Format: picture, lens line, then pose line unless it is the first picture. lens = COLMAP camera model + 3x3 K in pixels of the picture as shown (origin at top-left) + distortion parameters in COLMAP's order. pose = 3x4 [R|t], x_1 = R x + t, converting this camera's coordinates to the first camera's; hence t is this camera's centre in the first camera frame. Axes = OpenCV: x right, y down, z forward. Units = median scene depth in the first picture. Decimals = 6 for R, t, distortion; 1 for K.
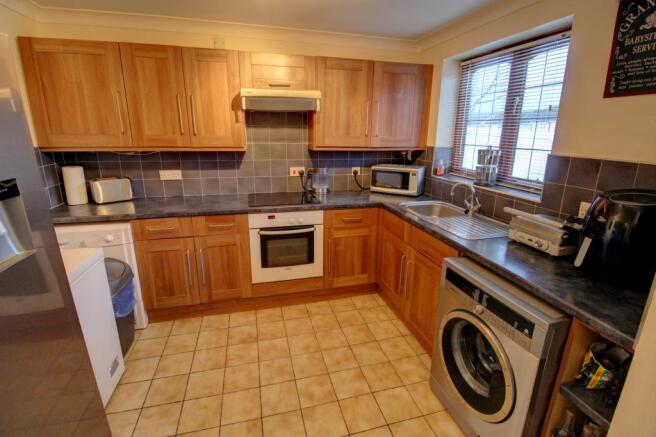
lens RADIAL K [[307.3, 0, 328.1], [0, 307.3, 209.4], [0, 0, 1]] dist [0.018920, -0.018602]
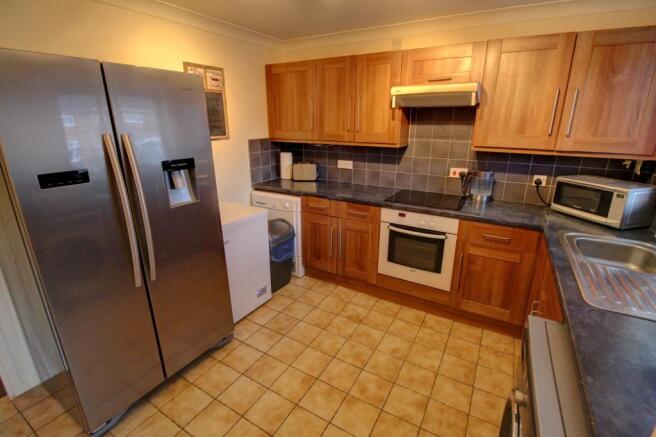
lens RADIAL K [[307.3, 0, 328.1], [0, 307.3, 209.4], [0, 0, 1]] dist [0.018920, -0.018602]
pose [[0.708008, 0.188546, -0.680569, 0.316437], [-0.171132, 0.980784, 0.093686, -0.043832], [0.685155, 0.050137, 0.726669, 0.100059]]
